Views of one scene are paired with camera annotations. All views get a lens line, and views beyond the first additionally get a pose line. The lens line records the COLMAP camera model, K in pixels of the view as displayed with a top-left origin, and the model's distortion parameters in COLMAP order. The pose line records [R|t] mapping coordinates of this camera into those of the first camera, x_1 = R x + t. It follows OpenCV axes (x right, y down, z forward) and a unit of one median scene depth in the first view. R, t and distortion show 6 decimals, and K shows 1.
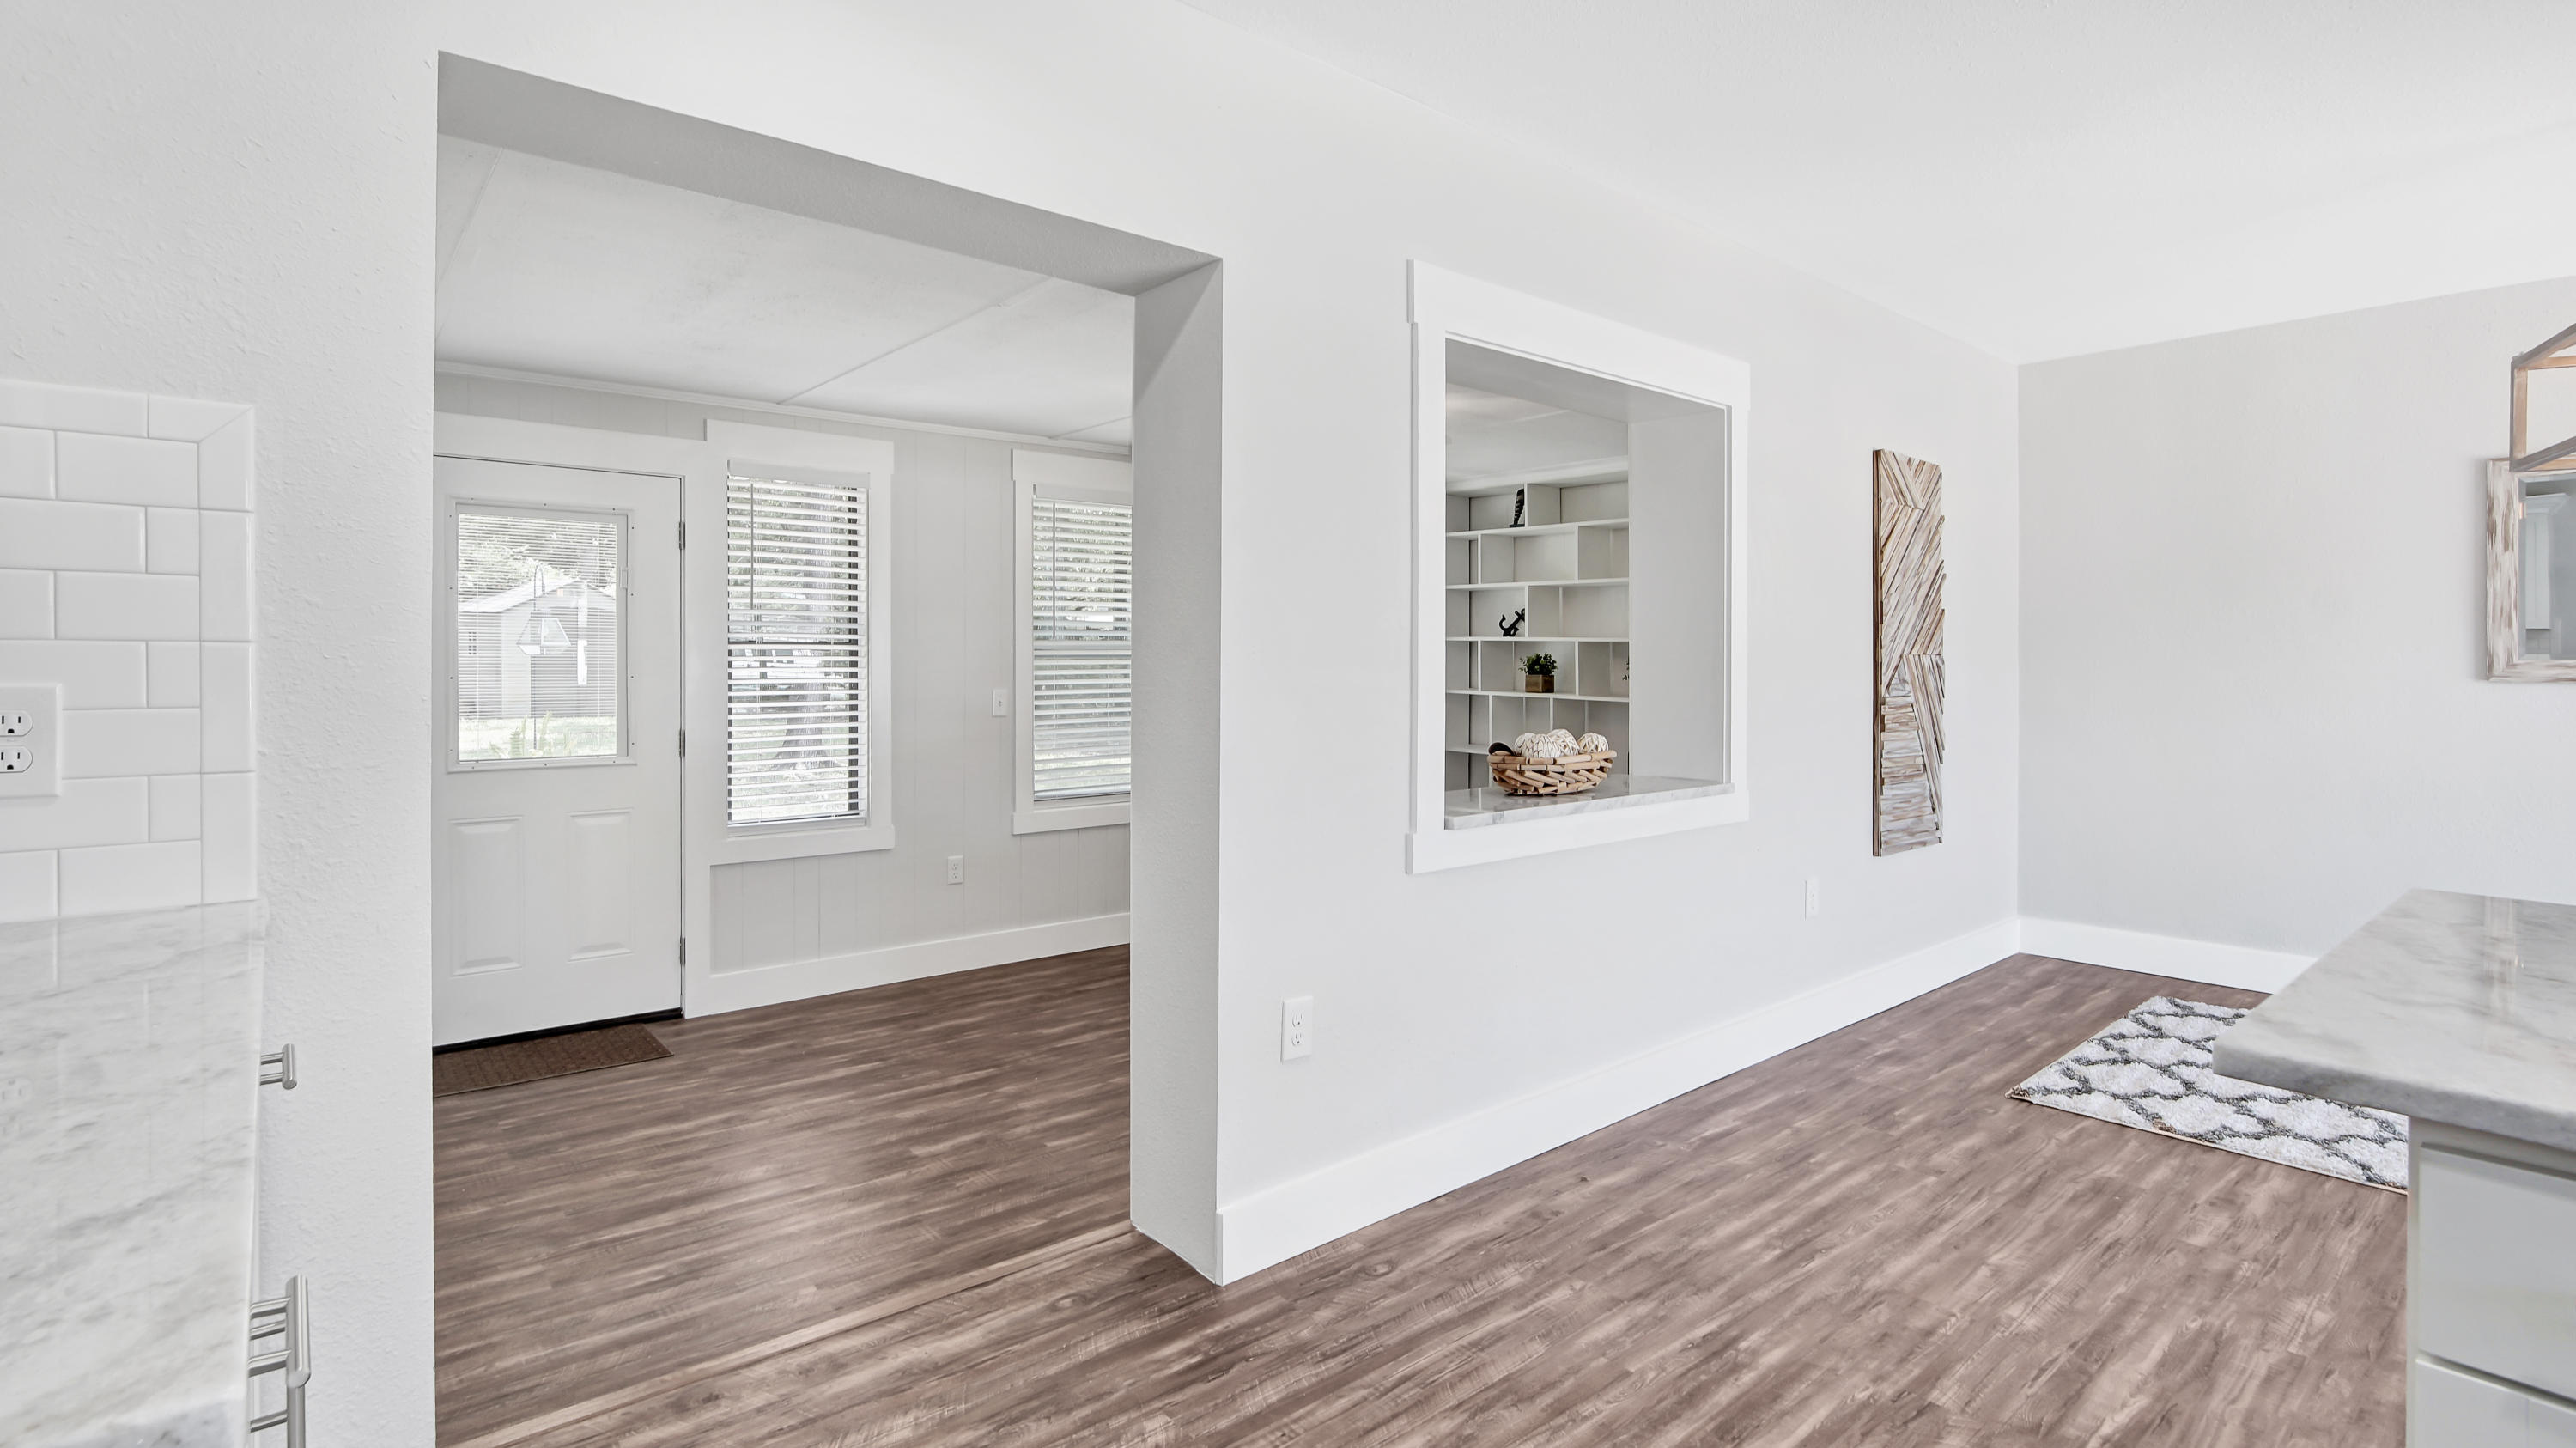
lens RADIAL K [[1214.7, 0, 1285.1], [0, 1214.7, 656.2], [0, 0, 1]] dist [-0.016723, -0.000029]
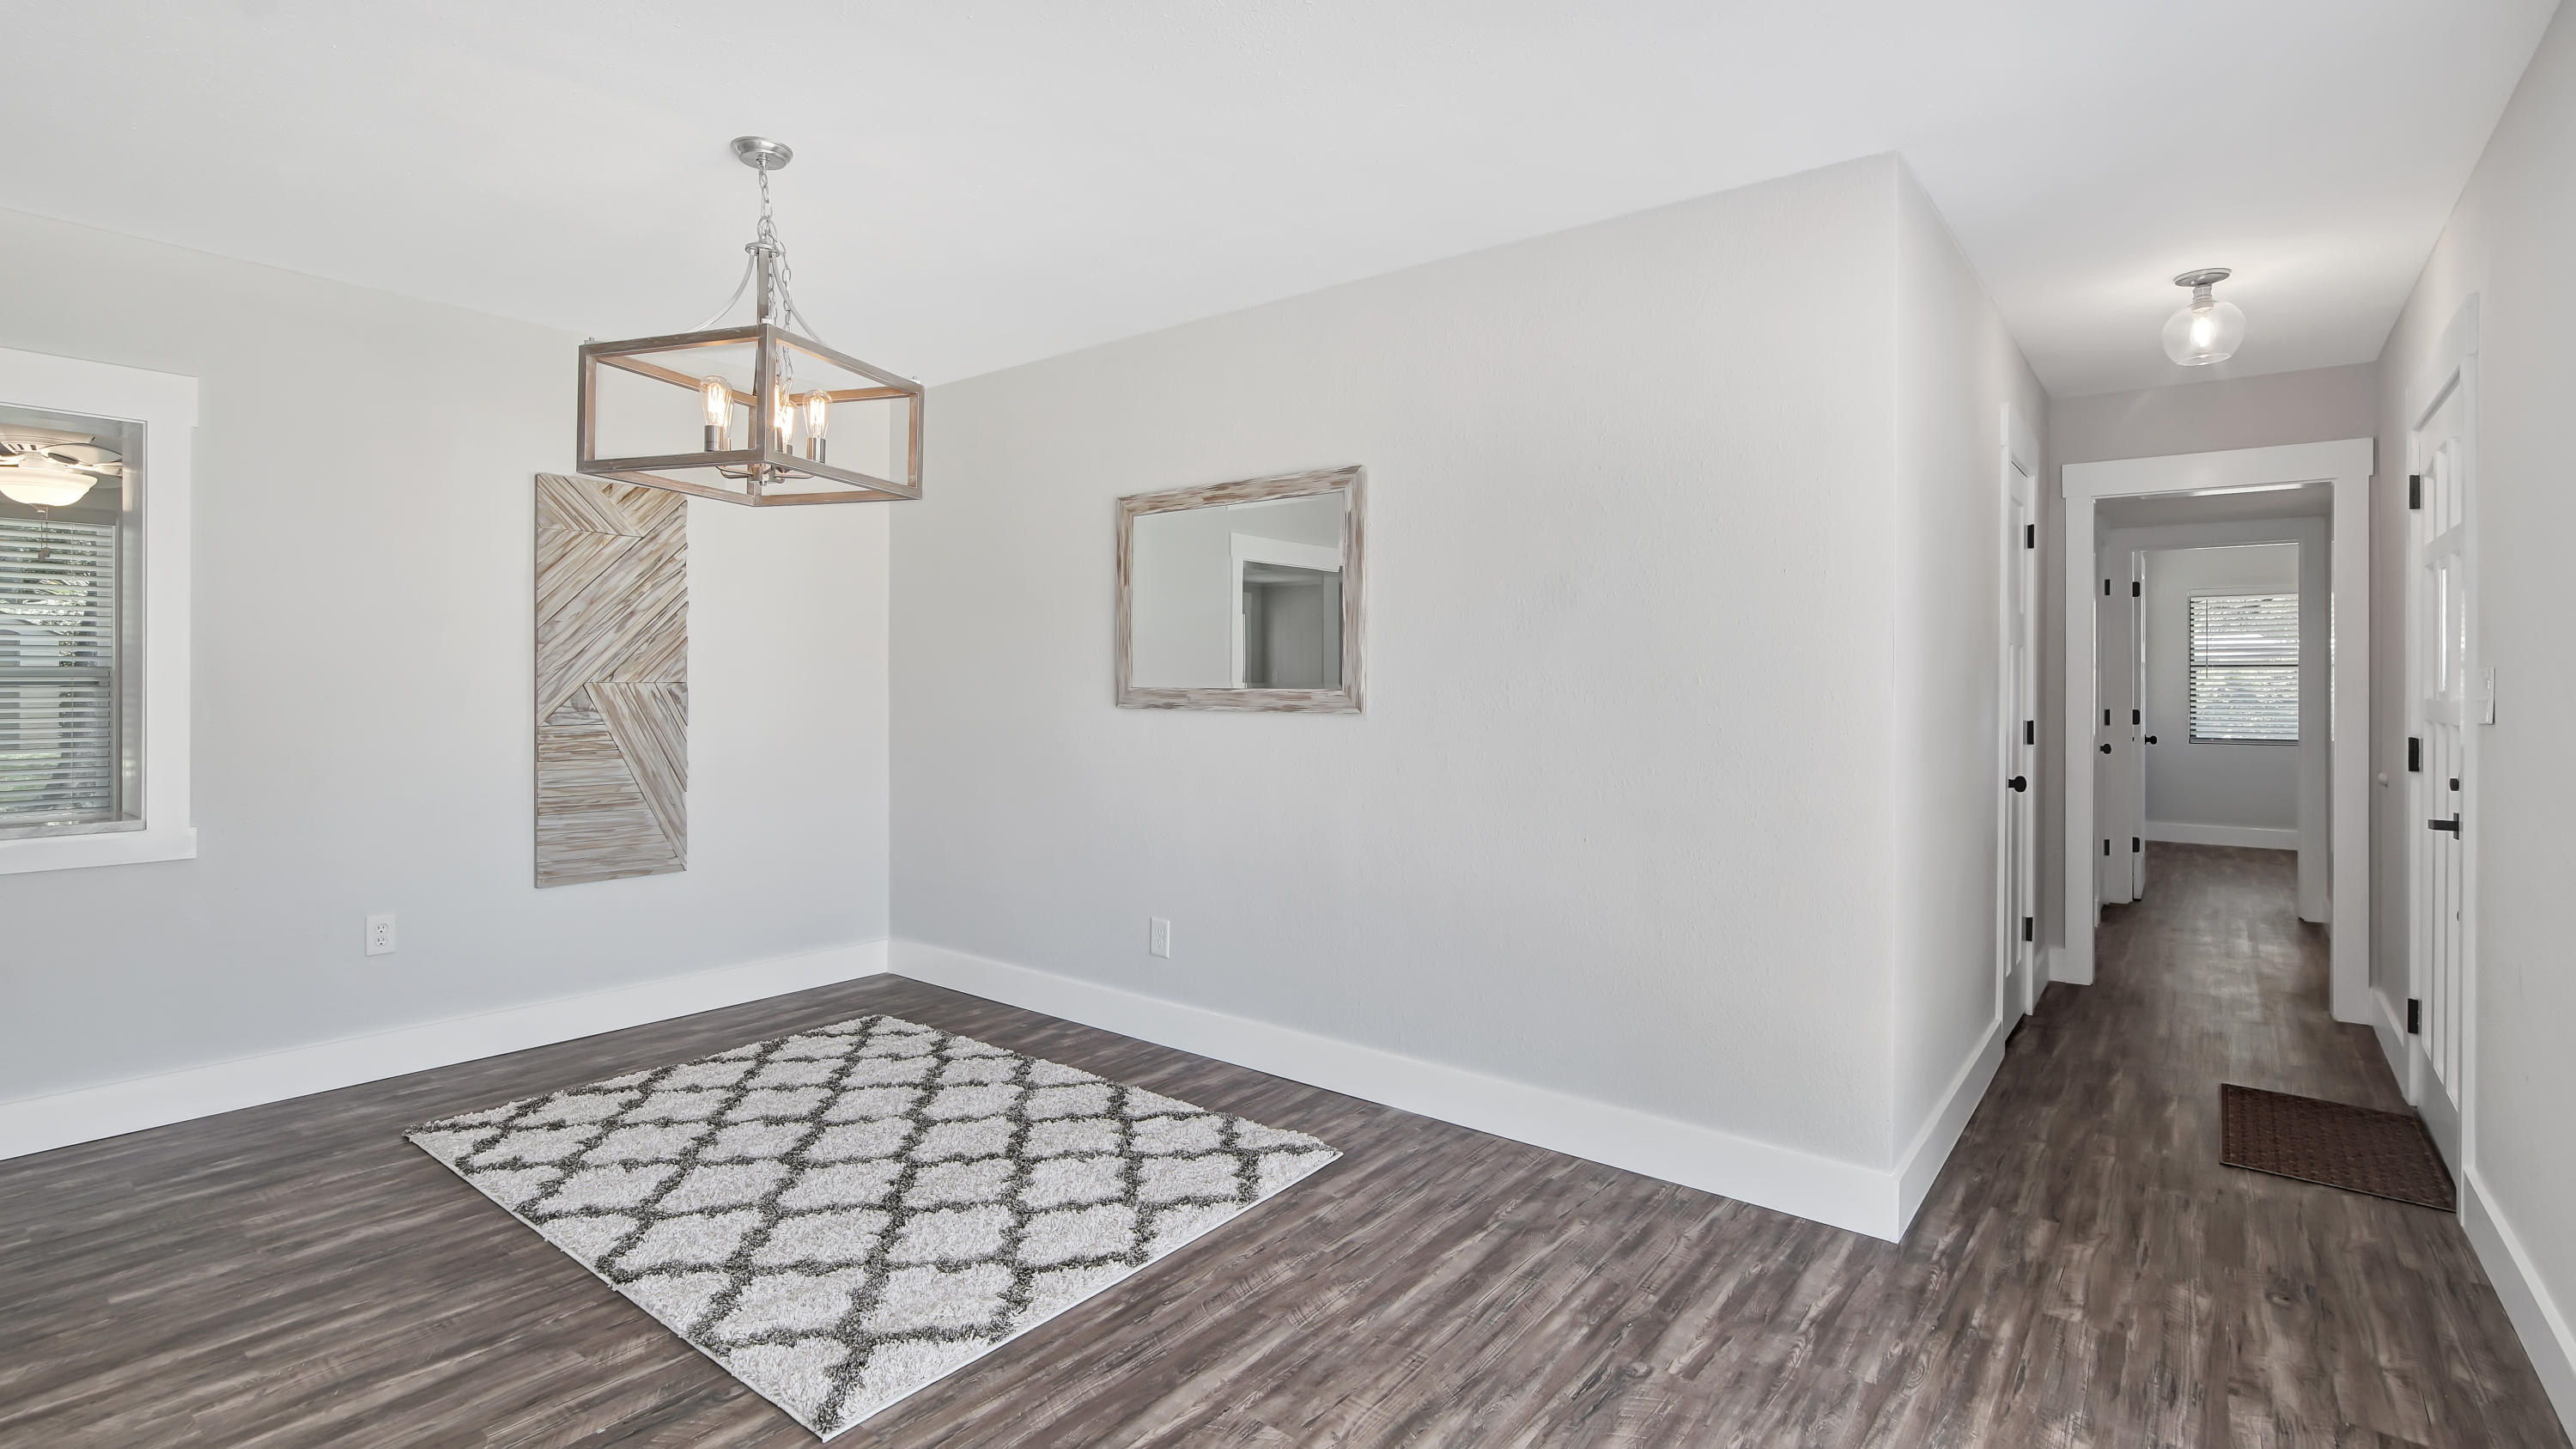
lens RADIAL K [[1198.1, 0, 1274.0], [0, 1198.1, 679.1], [0, 0, 1]] dist [-0.005146, 0.000140]
pose [[0.982239, -0.000268, 0.187633, 0.898289], [0.000464, 0.999999, -0.001004, -0.002929], [-0.187633, 0.001073, 0.982239, -0.067054]]
